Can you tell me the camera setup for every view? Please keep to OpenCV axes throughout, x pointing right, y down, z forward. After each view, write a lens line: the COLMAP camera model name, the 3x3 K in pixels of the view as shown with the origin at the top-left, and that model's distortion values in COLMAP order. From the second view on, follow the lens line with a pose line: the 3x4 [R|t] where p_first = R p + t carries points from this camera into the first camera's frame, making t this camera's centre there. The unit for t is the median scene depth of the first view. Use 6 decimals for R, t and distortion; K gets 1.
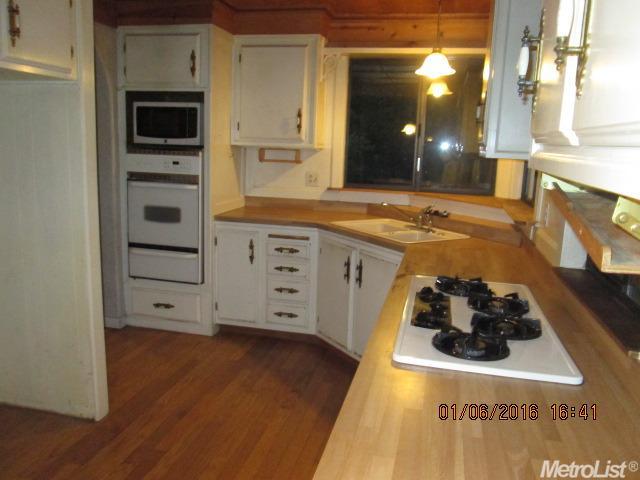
lens RADIAL K [[535.2, 0, 320.0], [0, 535.2, 240.0], [0, 0, 1]] dist [-0.039962, 0.006499]
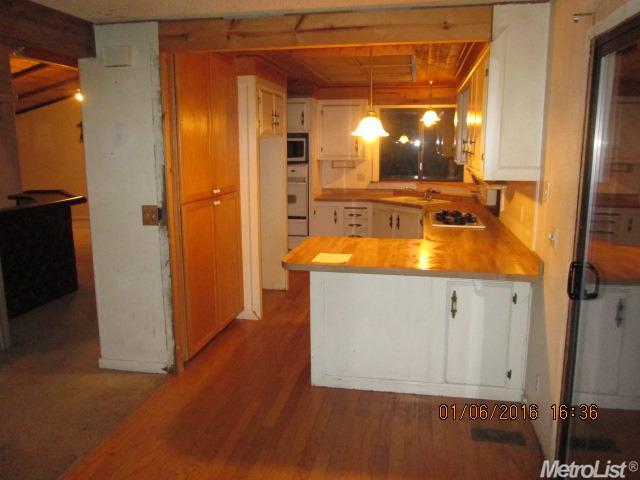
lens RADIAL K [[535.2, 0, 320.0], [0, 535.2, 240.0], [0, 0, 1]] dist [-0.039962, 0.006499]
pose [[0.998134, -0.047100, 0.038867, -0.257835], [0.047130, 0.998889, 0.000144, 0.098895], [-0.038831, 0.001688, 0.999244, -0.858152]]
